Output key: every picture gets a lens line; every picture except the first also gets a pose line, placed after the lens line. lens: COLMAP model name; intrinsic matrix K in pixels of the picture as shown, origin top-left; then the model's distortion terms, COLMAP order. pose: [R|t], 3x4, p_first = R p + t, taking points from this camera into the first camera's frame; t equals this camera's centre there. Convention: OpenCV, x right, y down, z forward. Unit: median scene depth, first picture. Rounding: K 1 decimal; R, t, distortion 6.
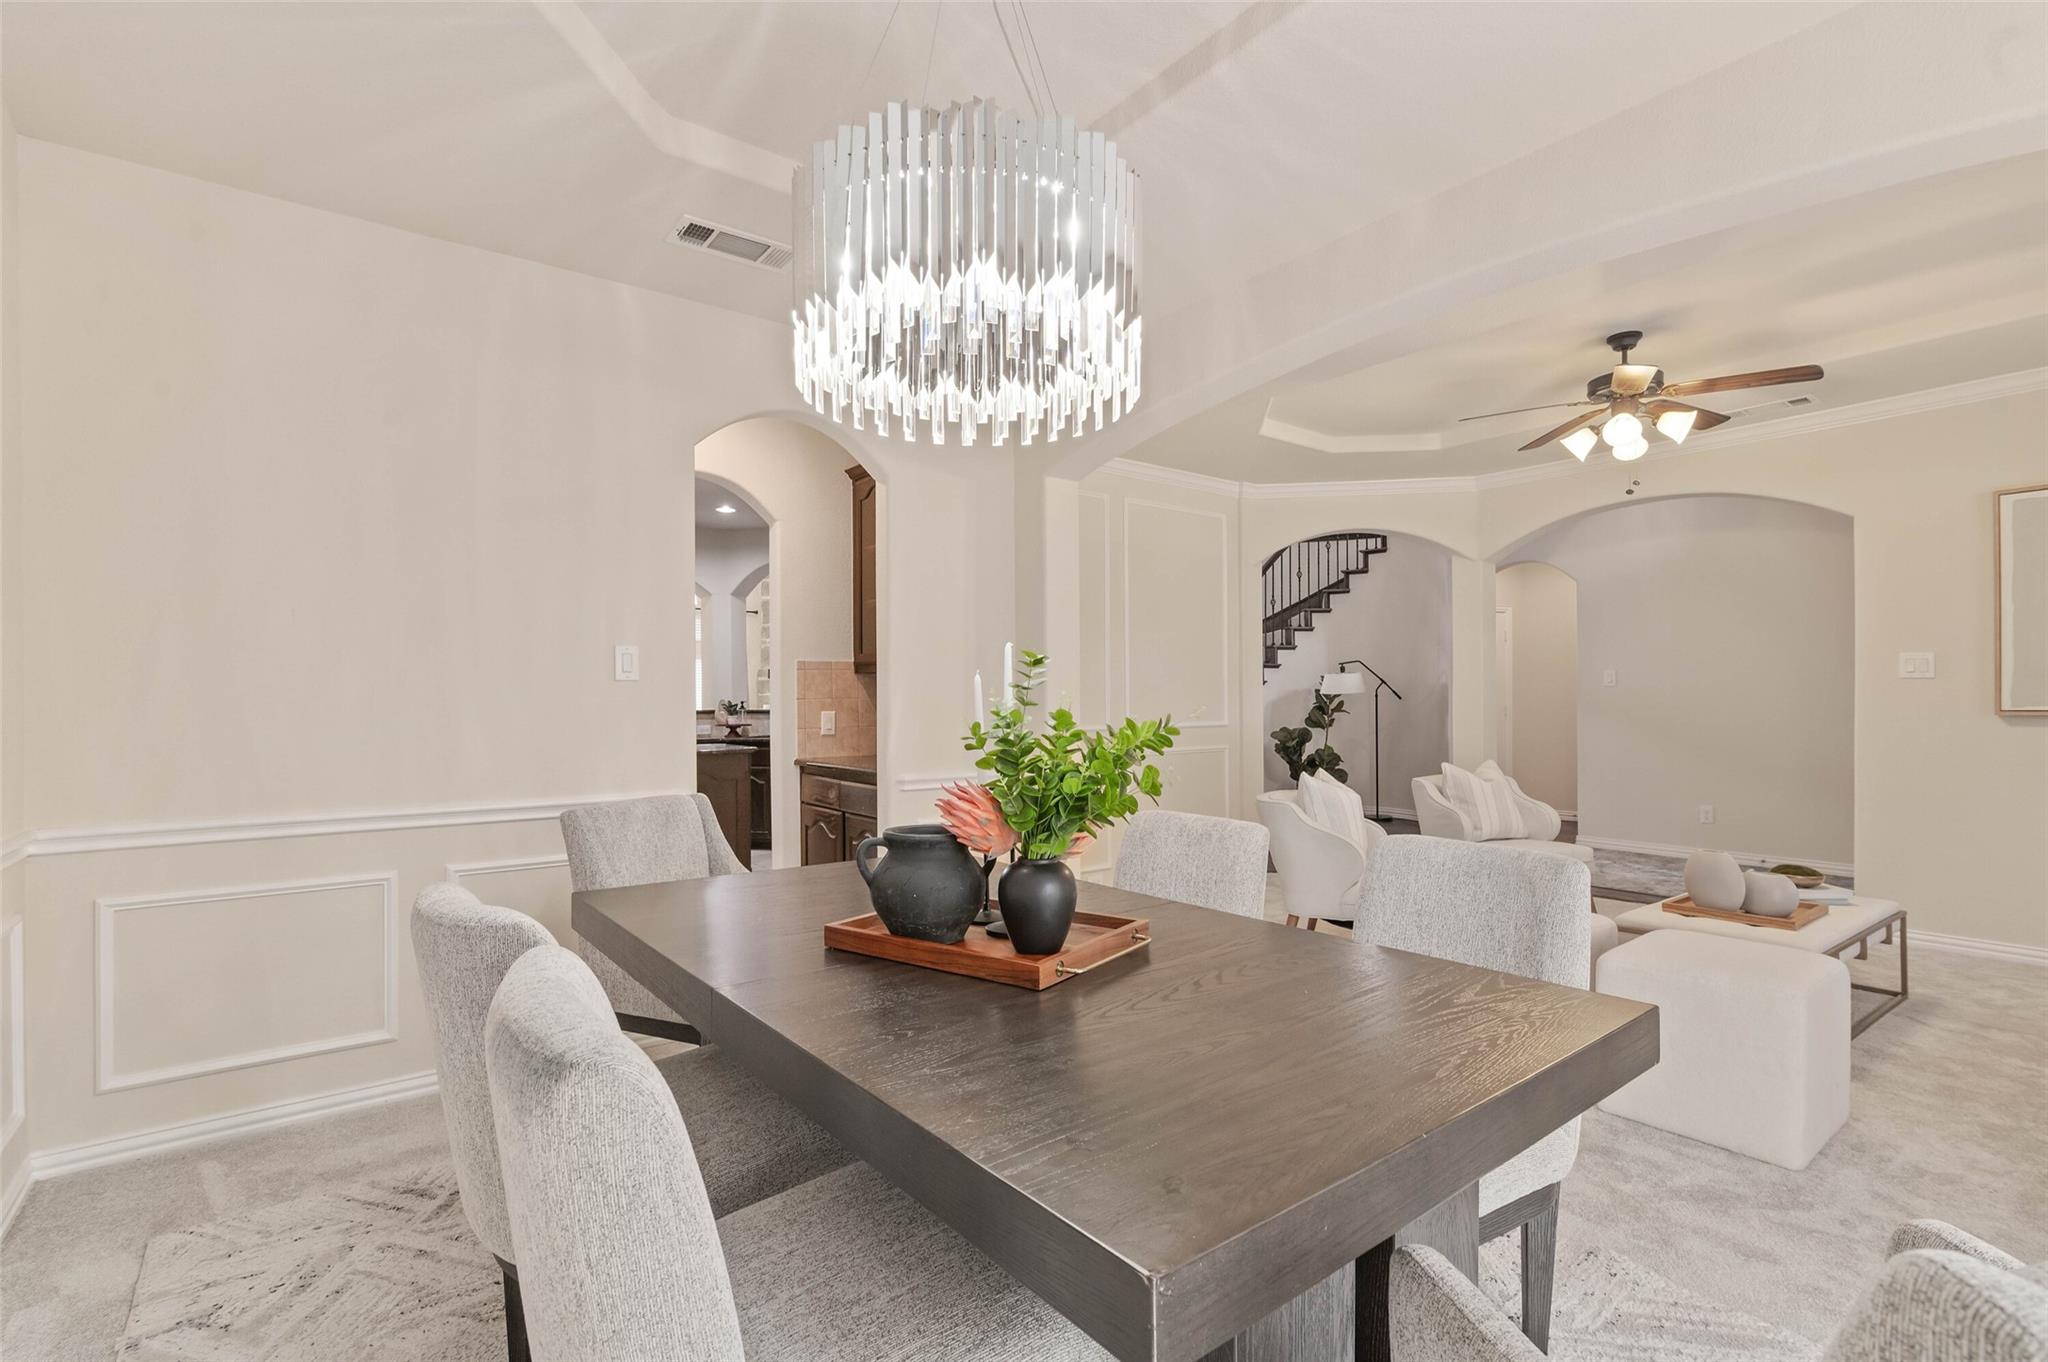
lens RADIAL K [[943.2, 0, 1020.7], [0, 943.2, 698.6], [0, 0, 1]] dist [-0.018500, 0.000100]
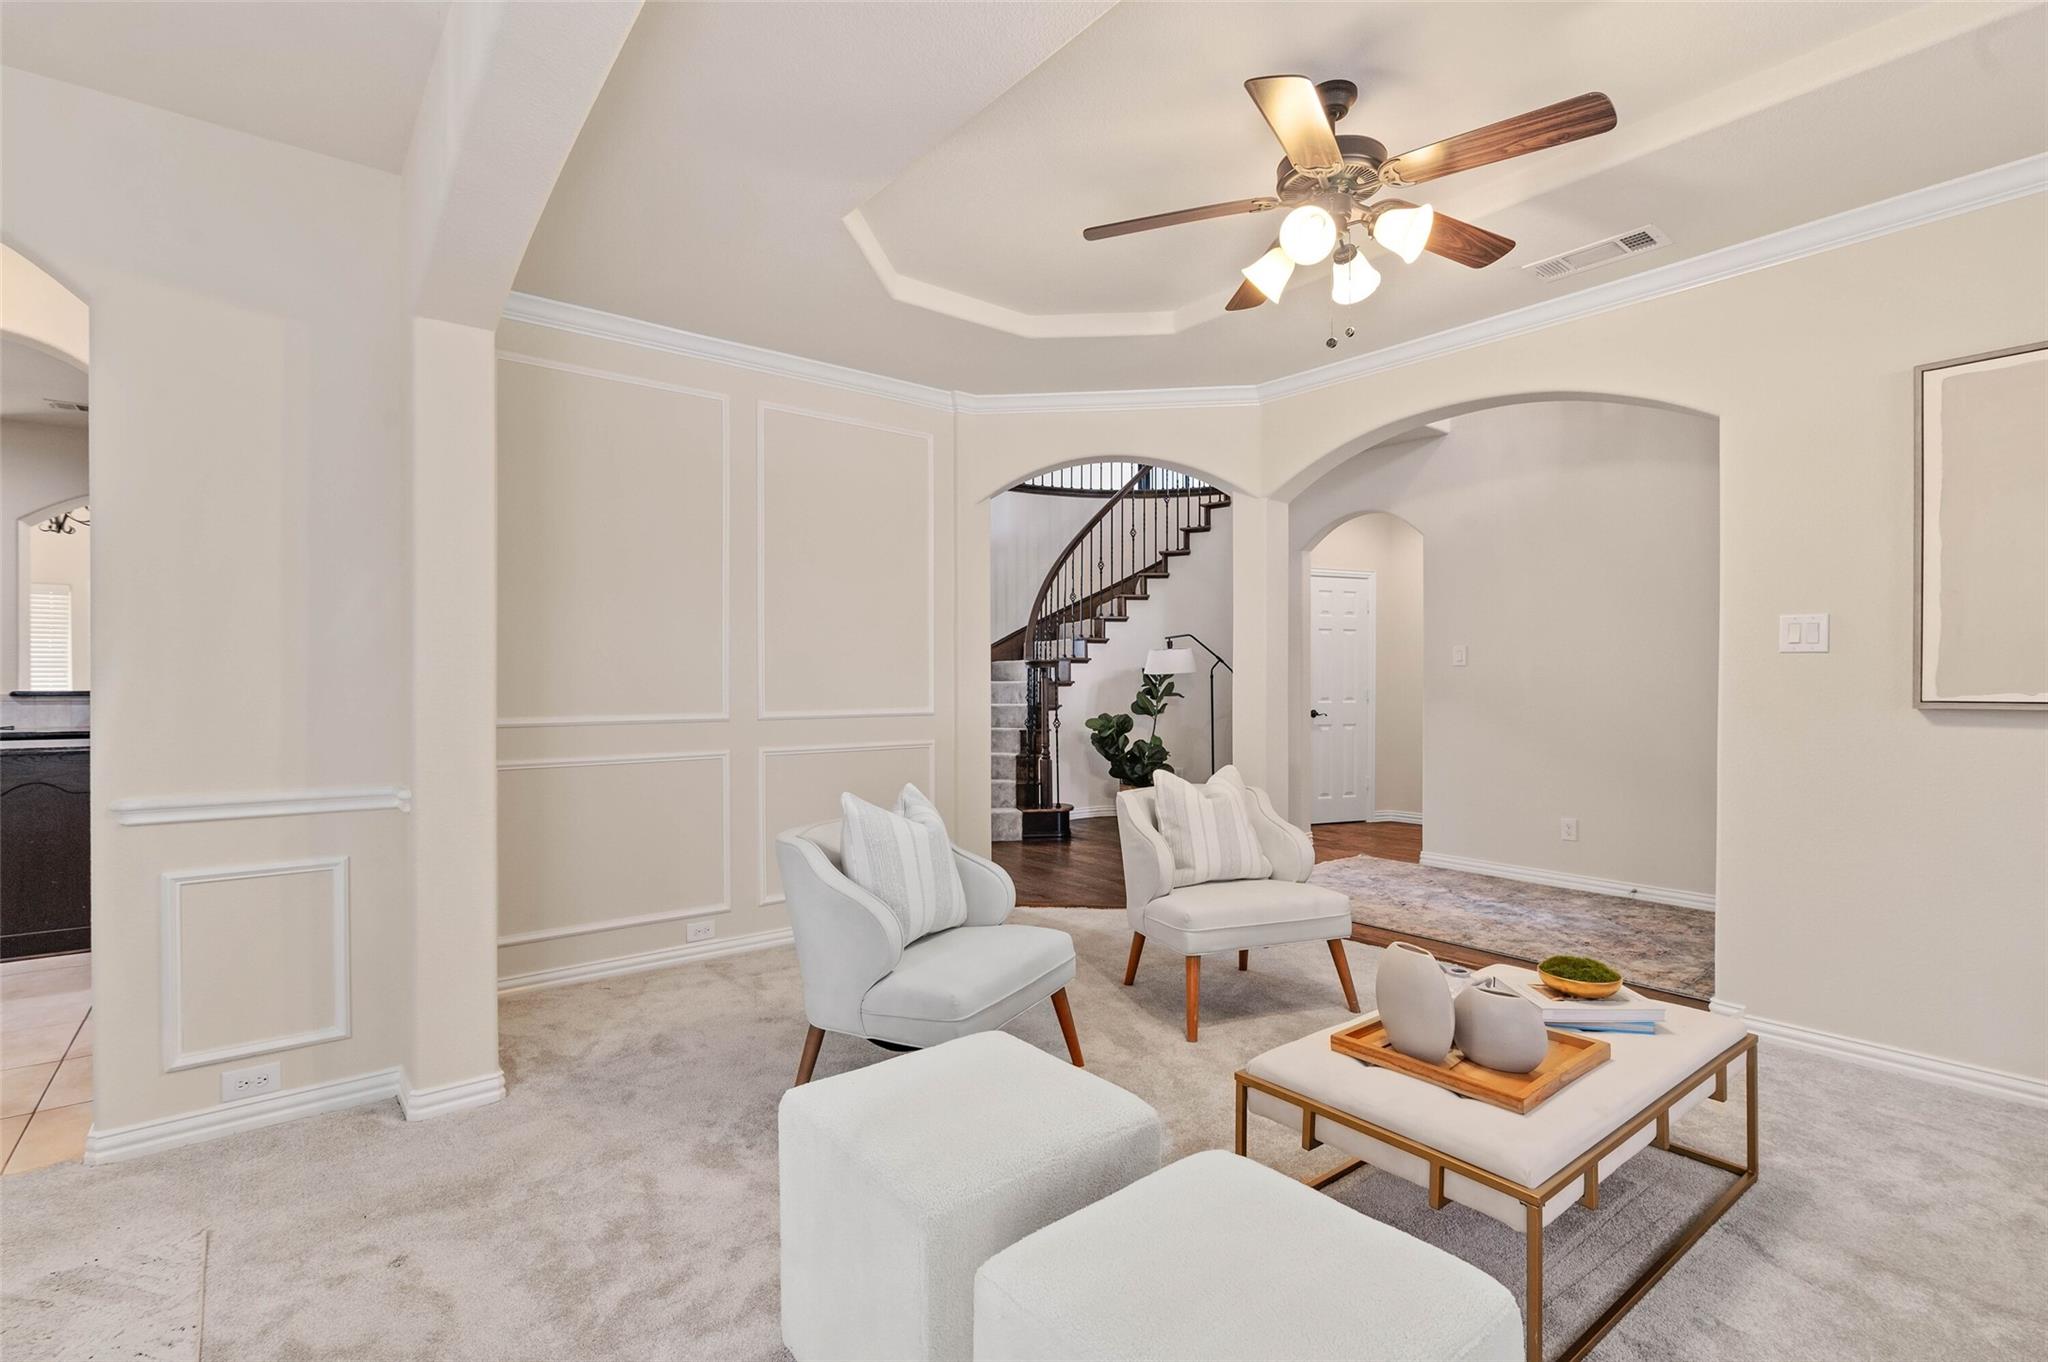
lens RADIAL K [[943.2, 0, 1026.6], [0, 943.2, 685.6], [0, 0, 1]] dist [-0.018500, 0.000100]
pose [[0.999455, 0.005141, 0.032608, 0.276513], [-0.005346, 0.999967, 0.006185, 0.000843], [-0.032575, -0.006355, 0.999449, 0.248150]]
